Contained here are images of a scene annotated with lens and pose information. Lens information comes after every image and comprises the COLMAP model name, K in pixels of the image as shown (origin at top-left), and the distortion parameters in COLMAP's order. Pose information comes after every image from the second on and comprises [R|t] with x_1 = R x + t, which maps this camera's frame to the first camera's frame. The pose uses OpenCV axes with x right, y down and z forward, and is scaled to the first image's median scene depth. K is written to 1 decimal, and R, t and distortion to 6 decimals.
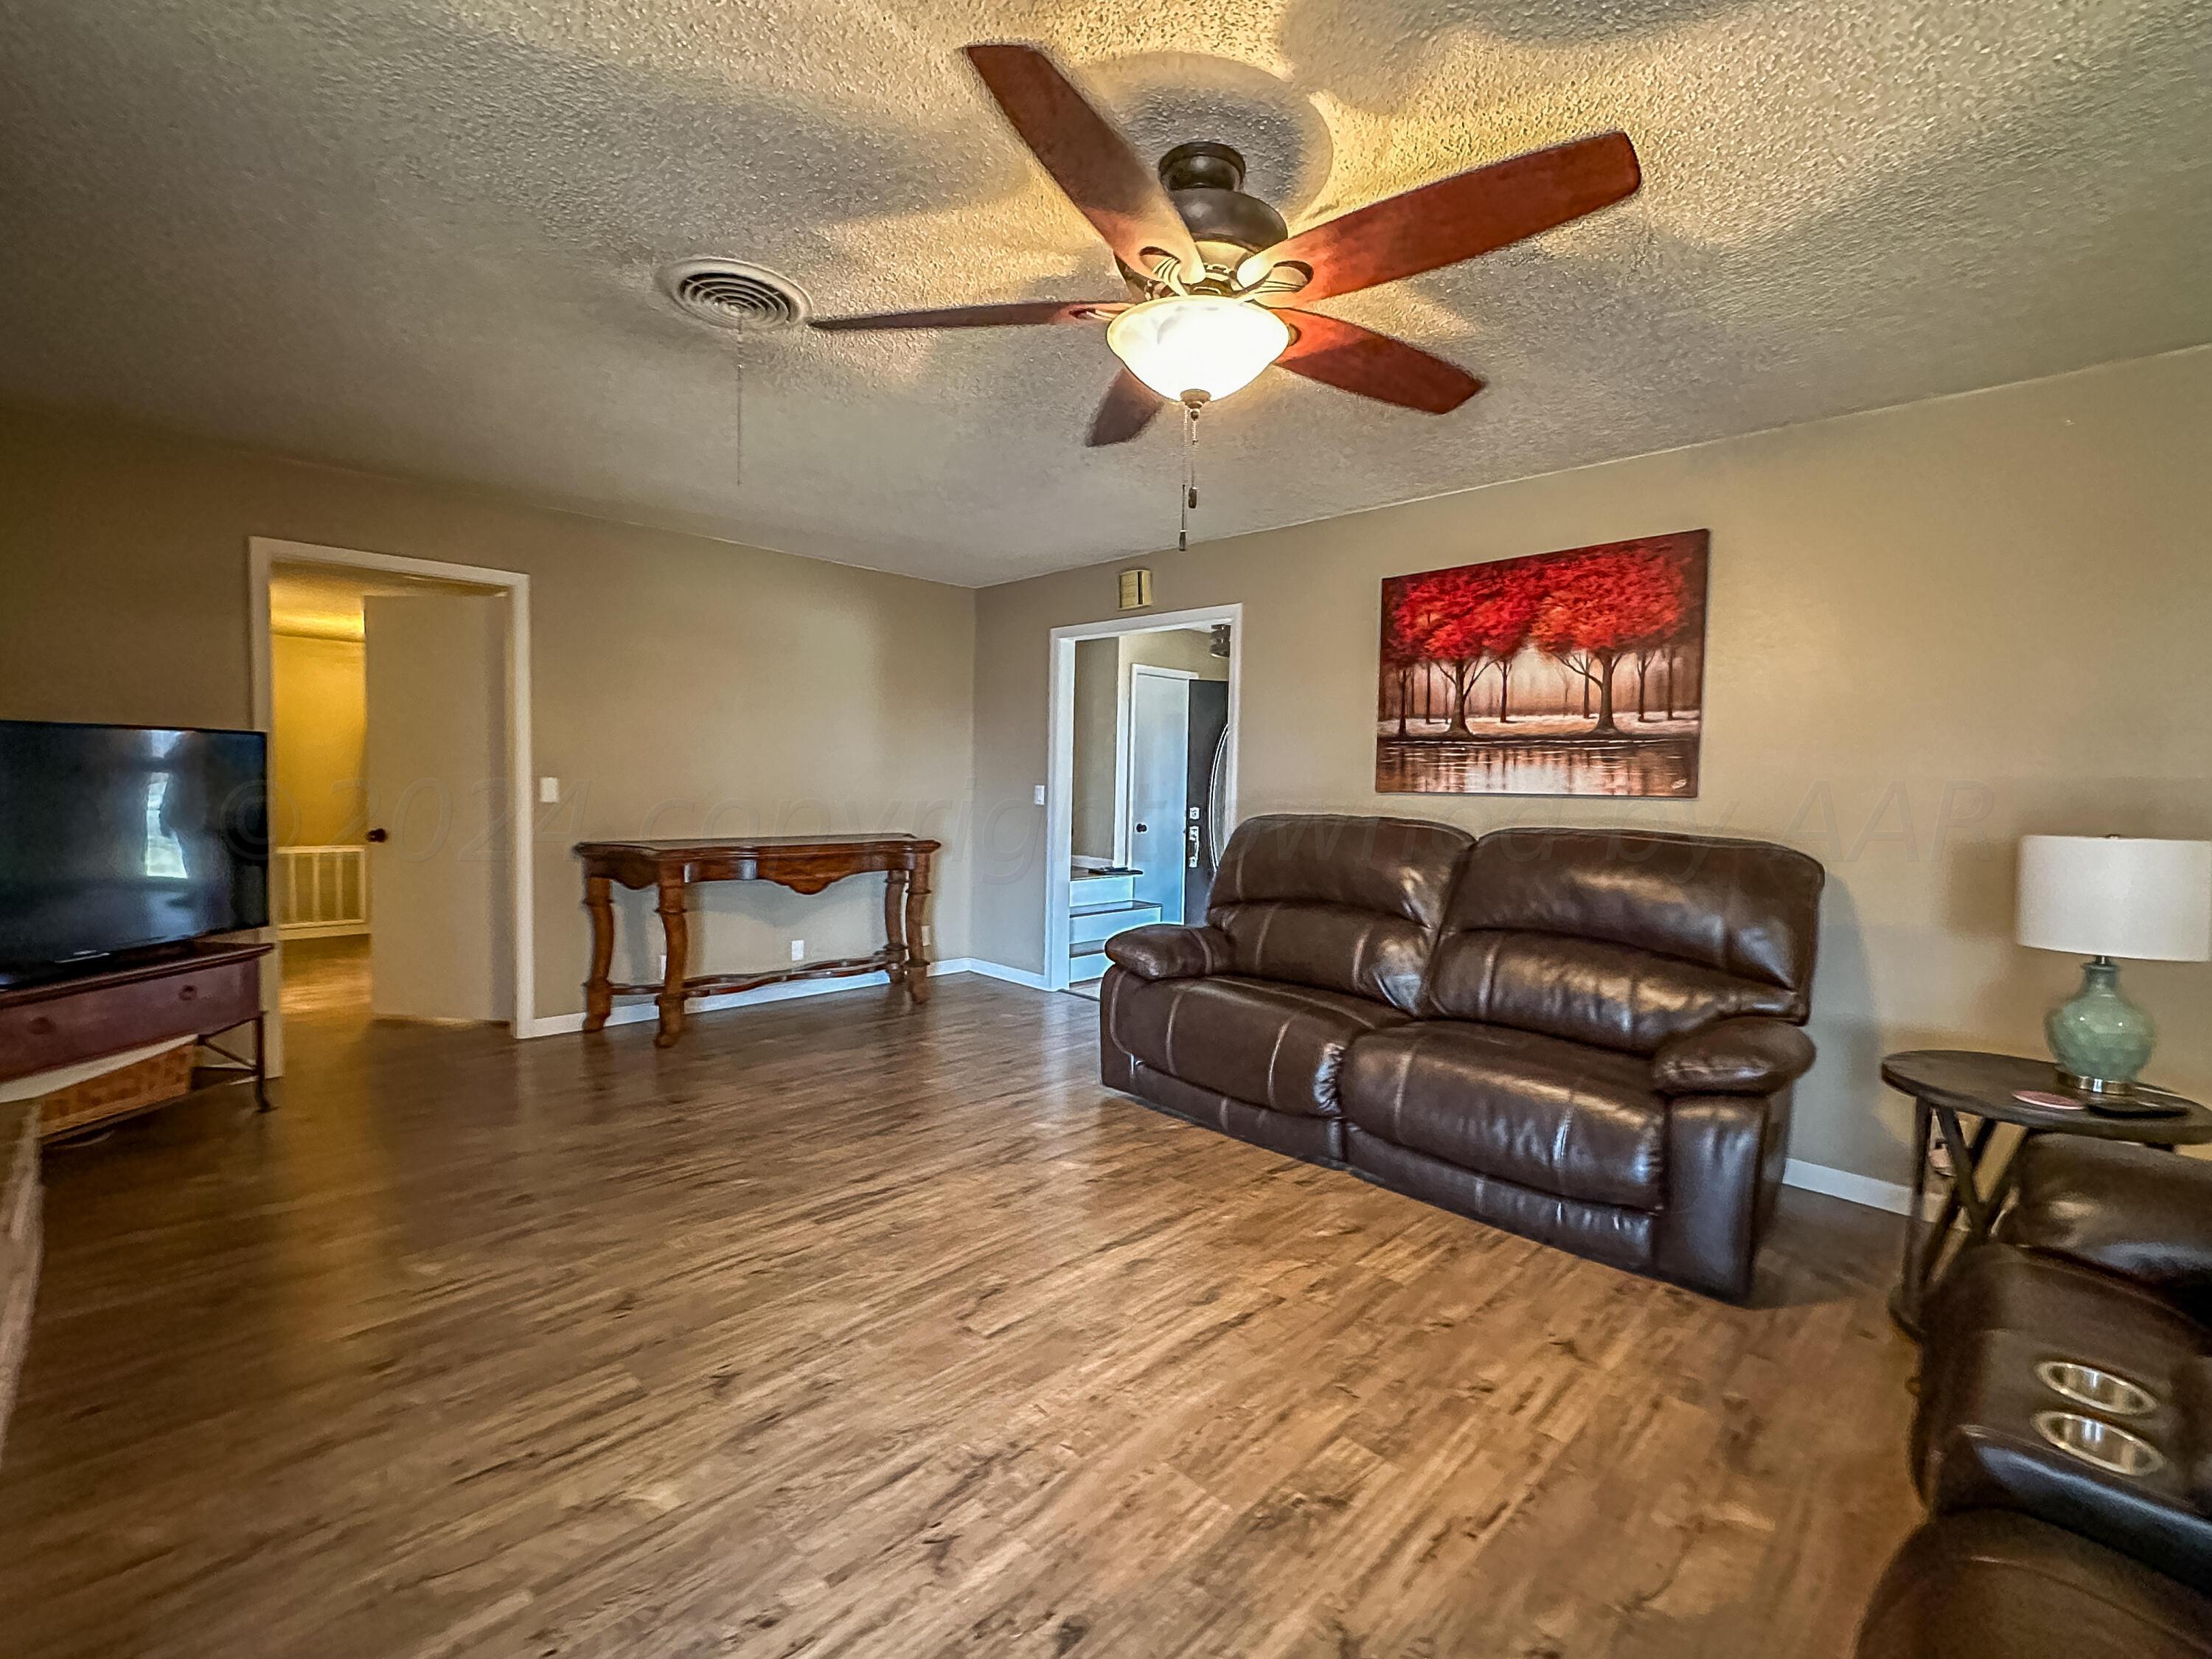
lens RADIAL K [[980.0, 0, 1107.6], [0, 980.0, 824.1], [0, 0, 1]] dist [0.002672, 0.000028]
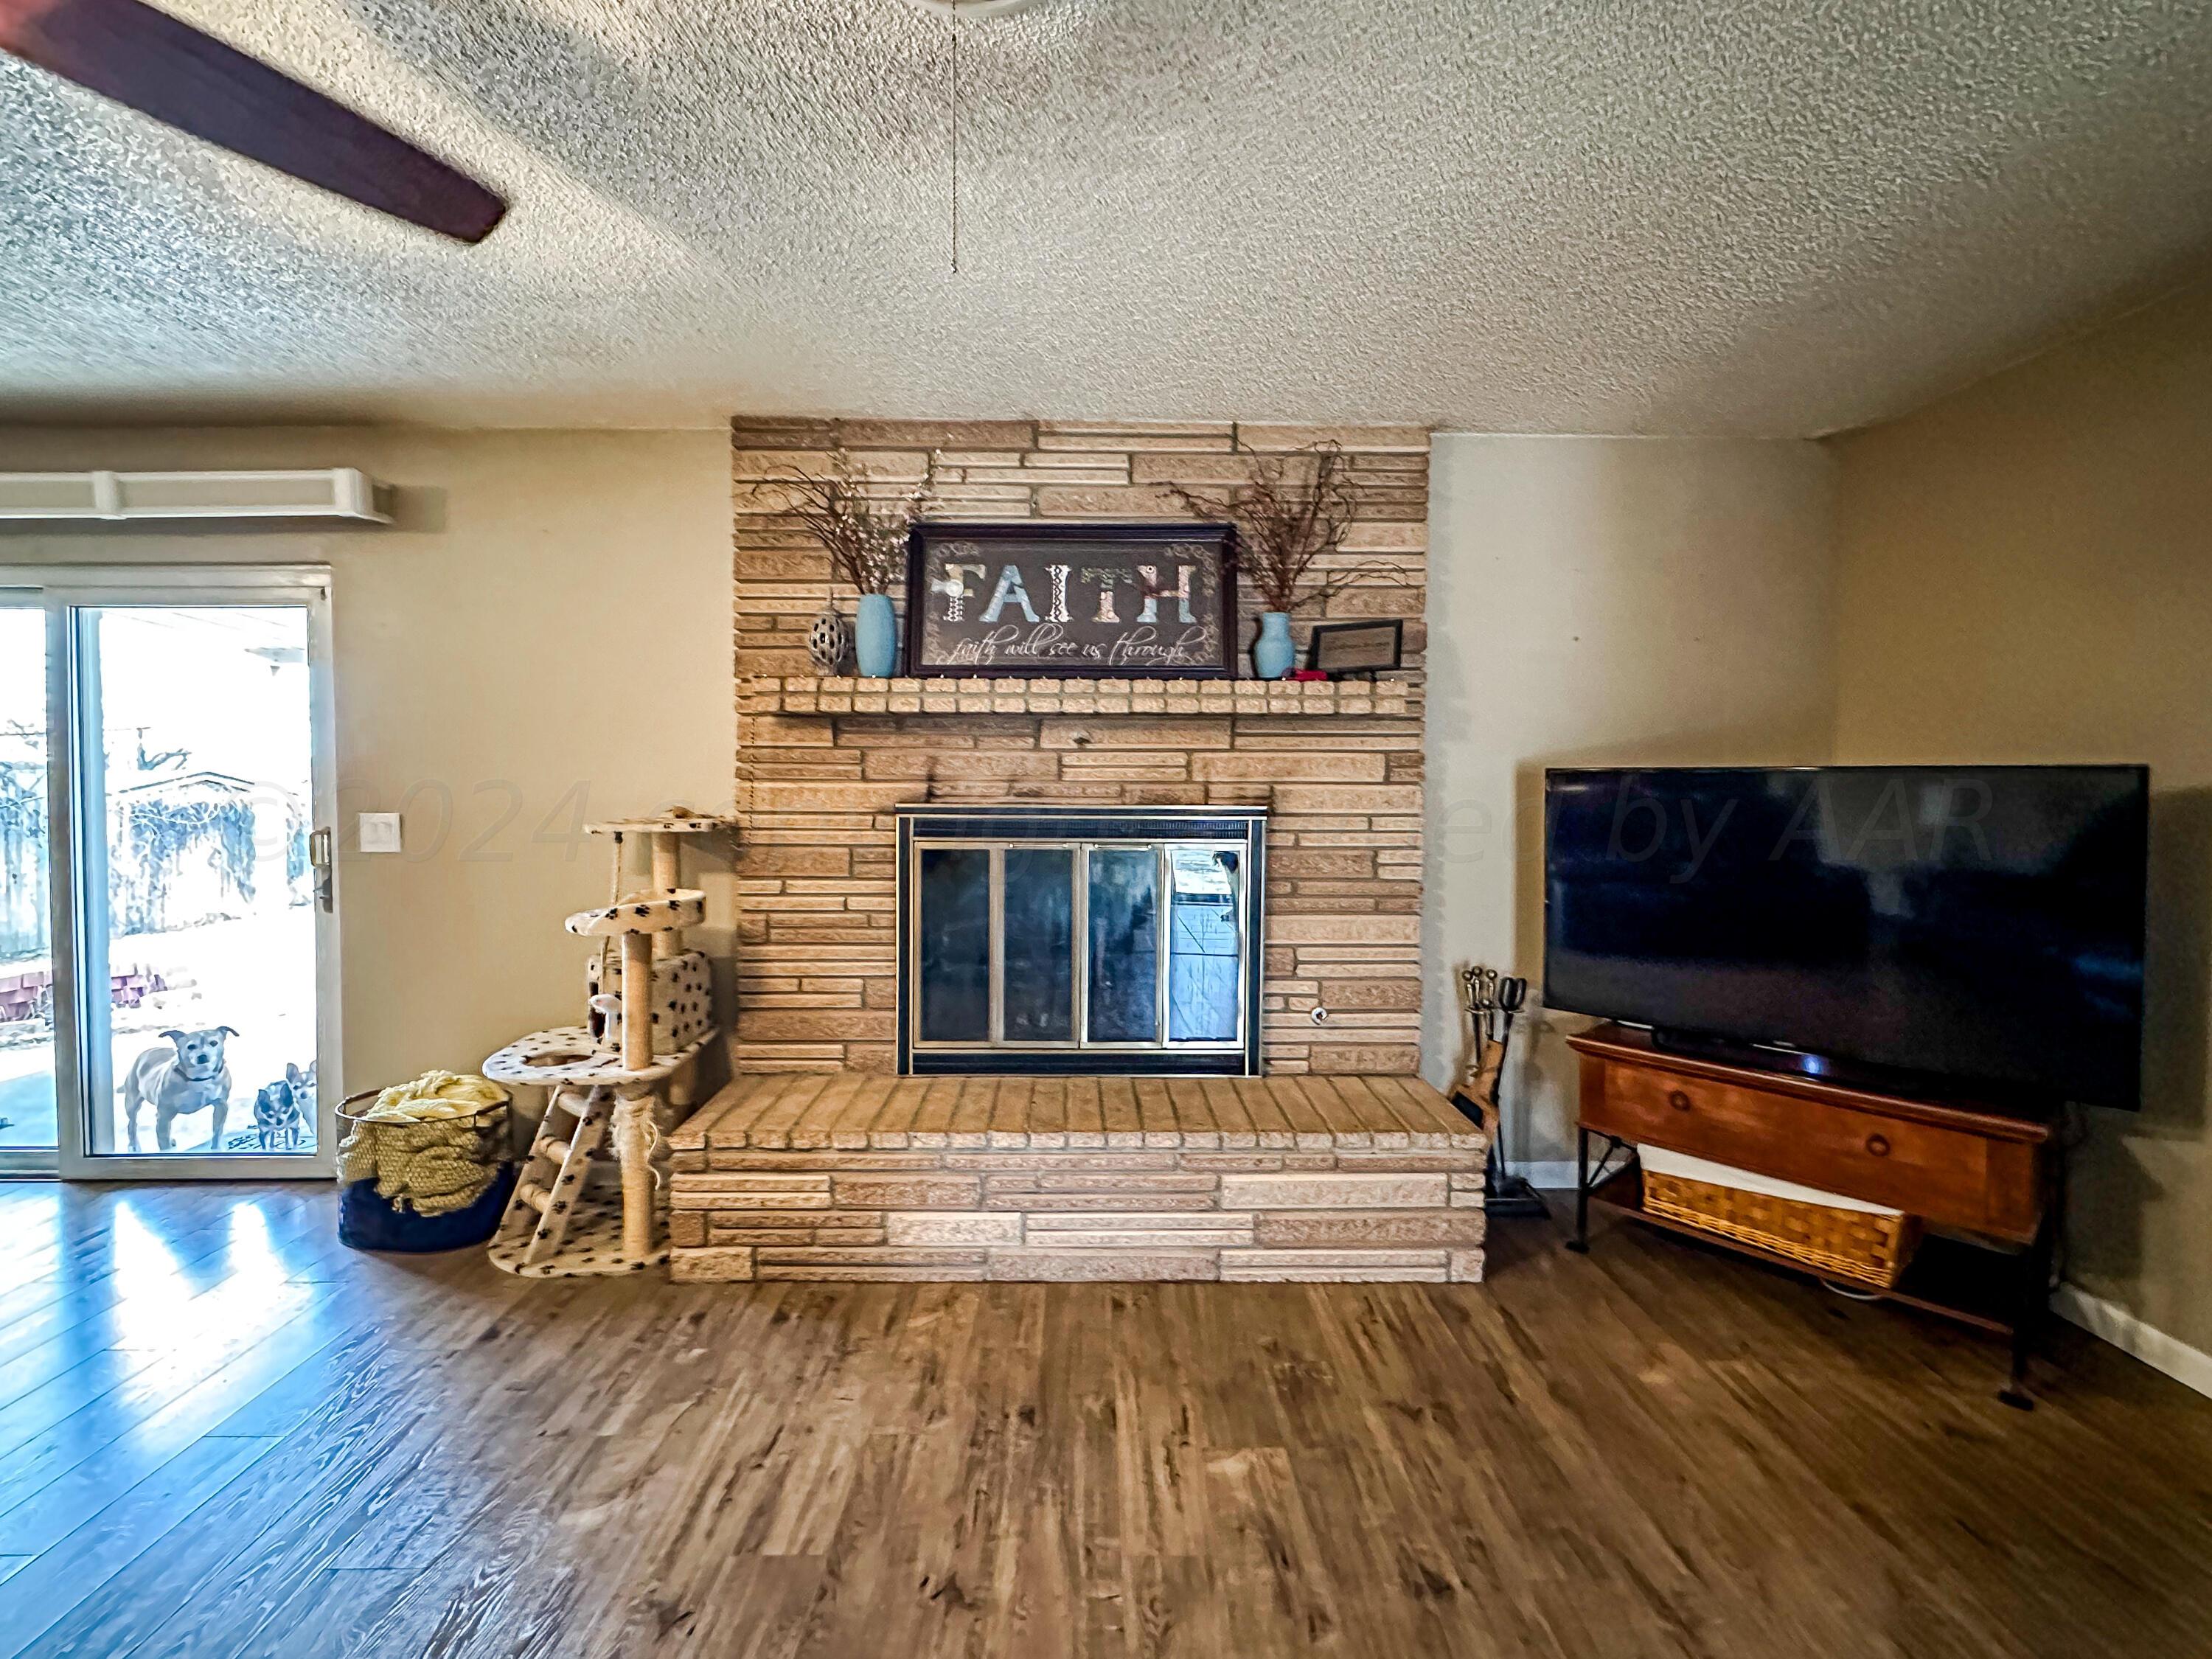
lens RADIAL K [[980.0, 0, 1100.0], [0, 980.0, 811.5], [0, 0, 1]] dist [0.002672, 0.000028]
pose [[-0.696487, 0.007477, -0.717531, -0.054866], [-0.050575, 0.996947, 0.059480, -0.088263], [0.715785, 0.077716, -0.693983, 1.201231]]
